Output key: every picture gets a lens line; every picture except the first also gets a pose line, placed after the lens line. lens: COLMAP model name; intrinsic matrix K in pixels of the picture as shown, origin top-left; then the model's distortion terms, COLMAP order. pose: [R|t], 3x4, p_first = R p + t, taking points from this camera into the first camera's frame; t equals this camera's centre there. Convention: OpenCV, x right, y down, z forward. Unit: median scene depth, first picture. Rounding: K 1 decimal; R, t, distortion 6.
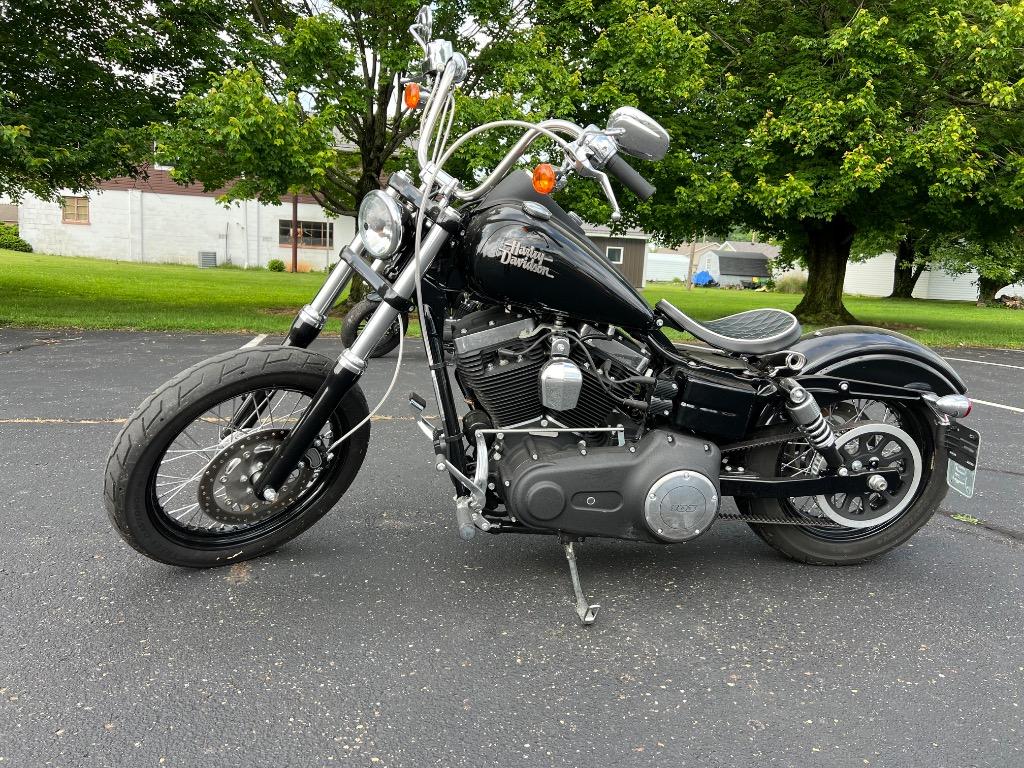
lens RADIAL K [[767.7, 0, 505.6], [0, 767.7, 388.2], [0, 0, 1]] dist [0.032112, -0.024199]
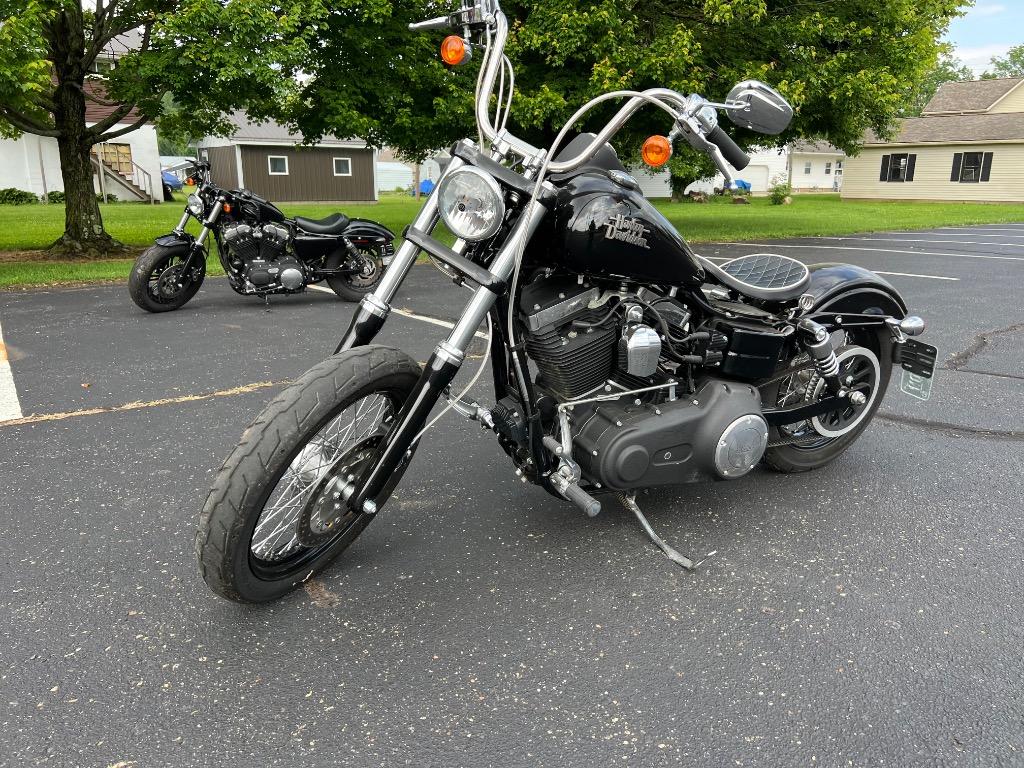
lens RADIAL K [[767.7, 0, 527.3], [0, 767.7, 399.8], [0, 0, 1]] dist [0.032112, -0.024199]
pose [[0.928734, -0.142412, 0.342303, -0.389303], [0.098246, 0.984811, 0.143161, -0.092371], [-0.357491, -0.099329, 0.928619, 0.088027]]
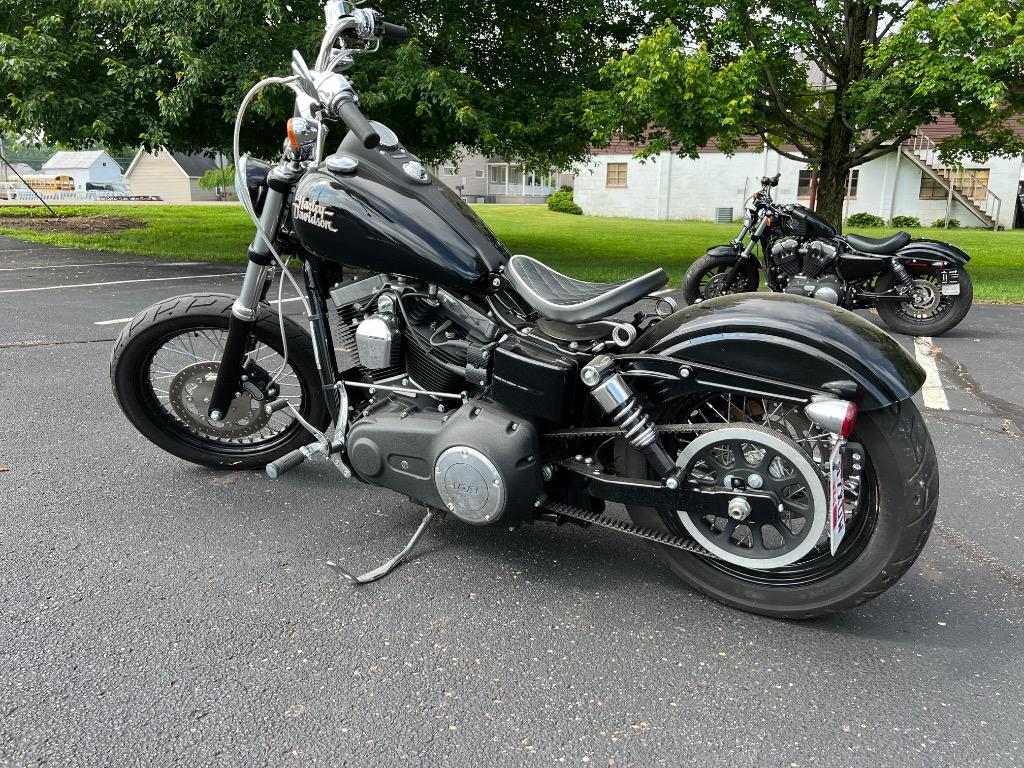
lens RADIAL K [[767.7, 0, 516.9], [0, 767.7, 384.4], [0, 0, 1]] dist [0.032112, -0.024199]
pose [[0.790625, 0.101320, -0.603859, 0.740717], [-0.069335, 0.994685, 0.076116, -0.035518], [0.608362, -0.018310, 0.793449, 0.293965]]
